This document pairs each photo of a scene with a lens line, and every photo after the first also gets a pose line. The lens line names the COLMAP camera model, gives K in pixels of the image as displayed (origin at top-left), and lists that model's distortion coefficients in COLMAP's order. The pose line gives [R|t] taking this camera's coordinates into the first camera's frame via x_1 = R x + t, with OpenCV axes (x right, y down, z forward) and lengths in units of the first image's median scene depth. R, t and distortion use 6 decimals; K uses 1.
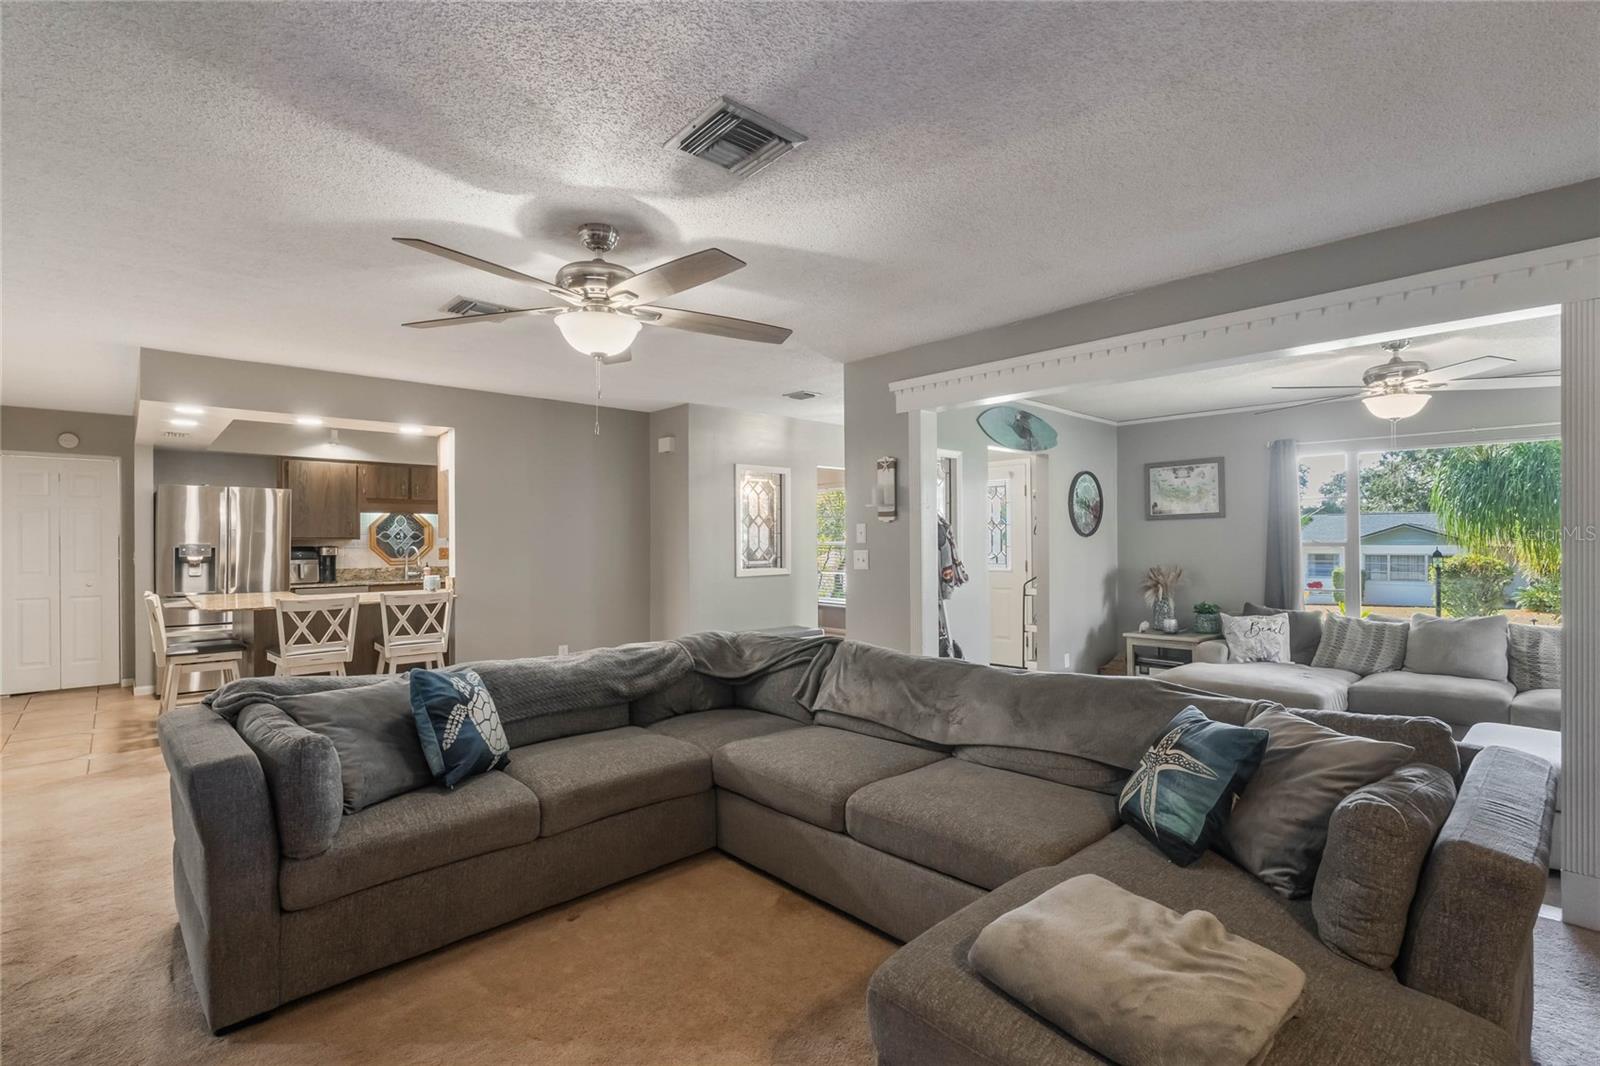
lens RADIAL K [[734.3, 0, 808.7], [0, 734.3, 542.7], [0, 0, 1]] dist [-0.002188, -0.000078]
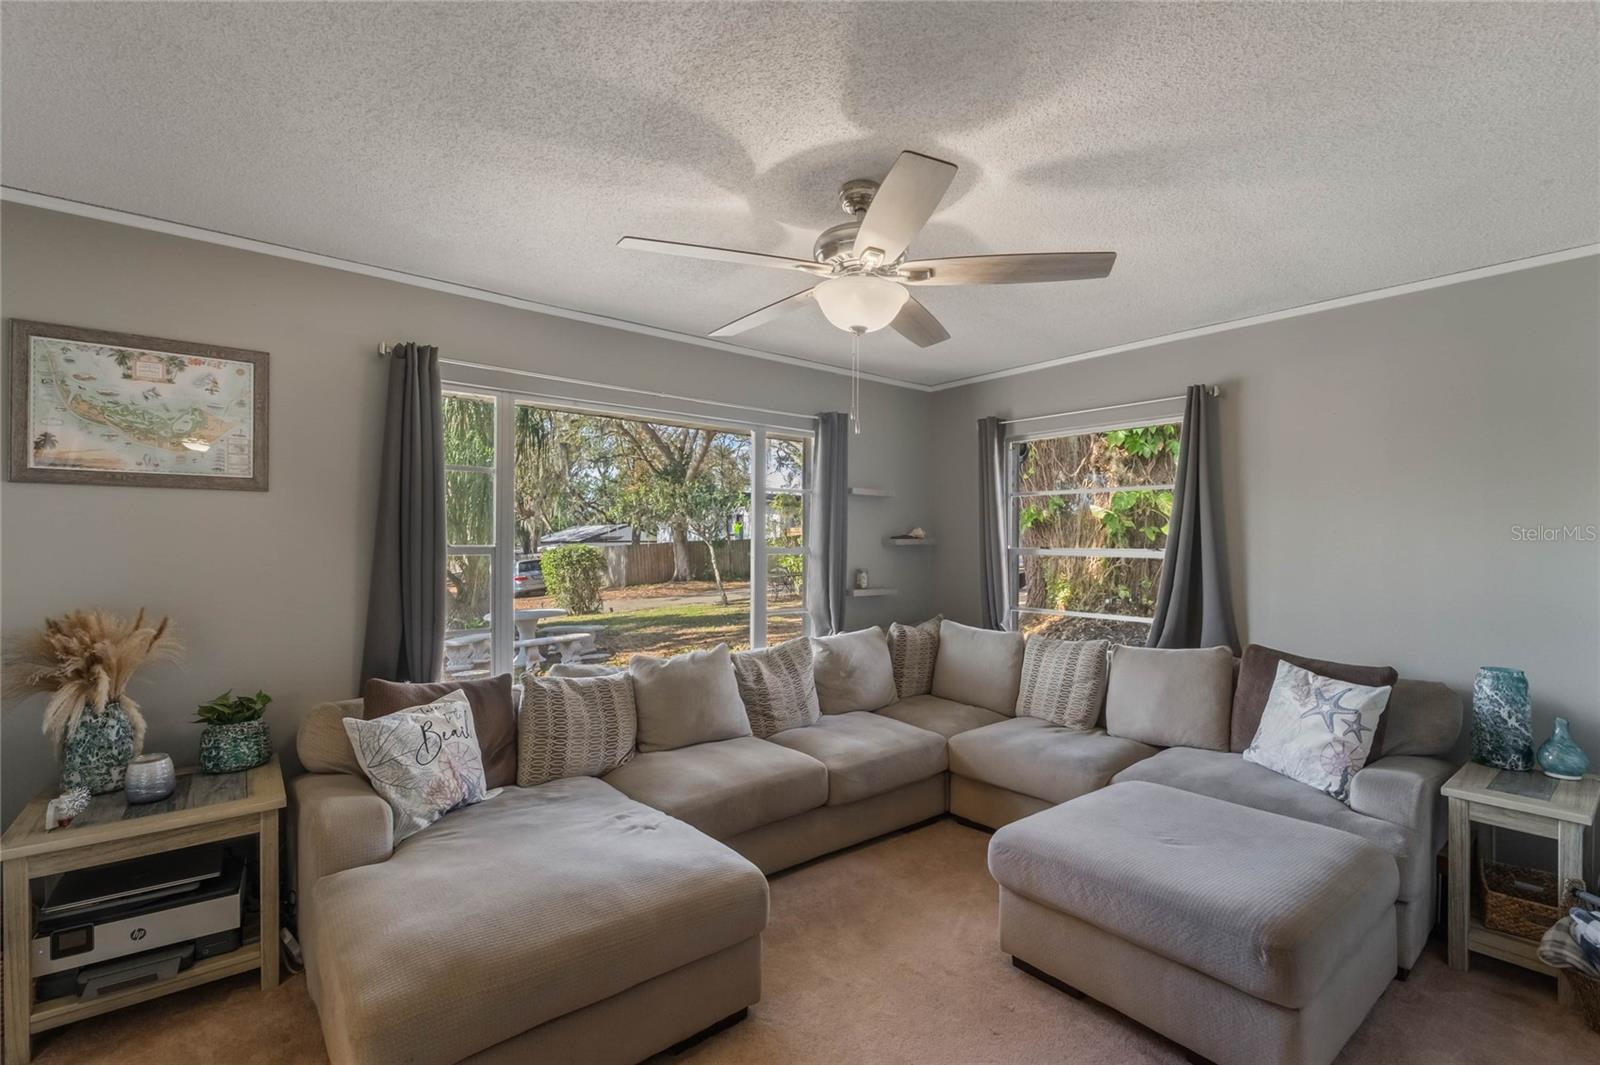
lens RADIAL K [[722.5, 0, 802.1], [0, 722.5, 537.8], [0, 0, 1]] dist [0.001375, -0.000060]
pose [[0.063415, 0.011710, 0.997919, 0.190459], [-0.001440, 0.999931, -0.011642, -0.001798], [-0.997986, -0.000699, 0.063427, 0.801305]]
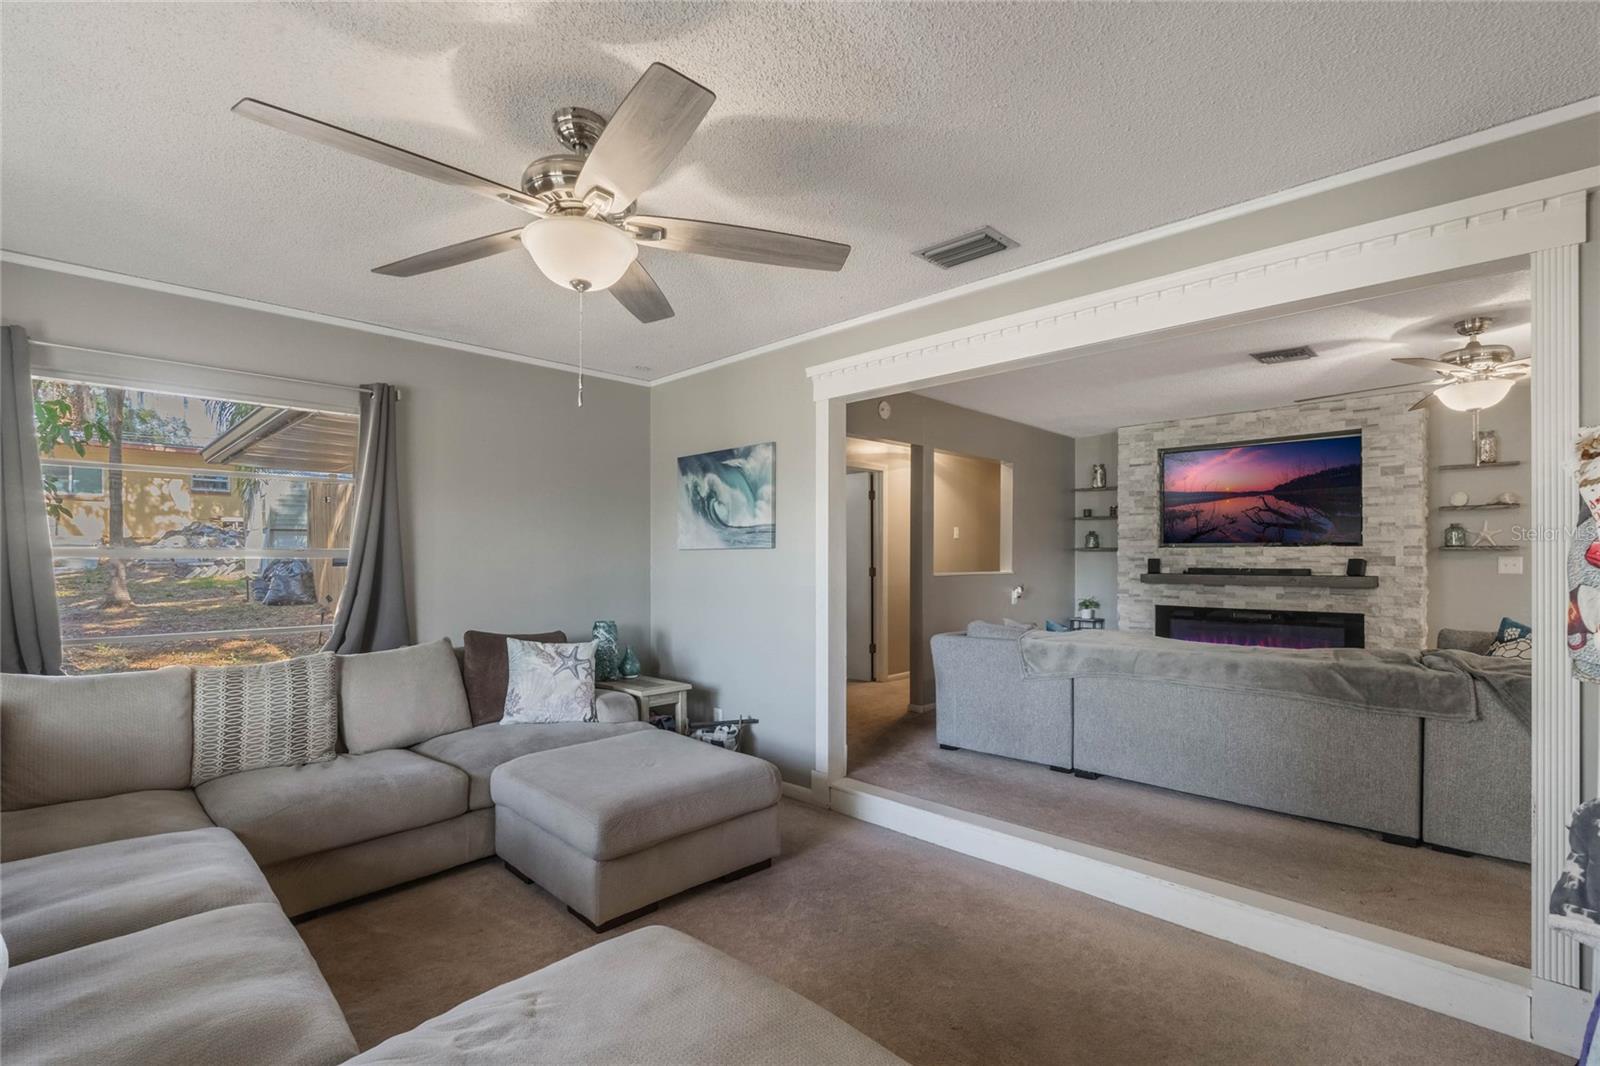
lens RADIAL K [[723.5, 0, 803.7], [0, 723.5, 555.1], [0, 0, 1]] dist [-0.001684, -0.000395]
pose [[-0.999028, 0.004194, -0.043871, 0.540093], [0.004149, 0.999991, 0.001113, 0.007709], [0.043875, 0.000930, -0.999037, 1.186893]]
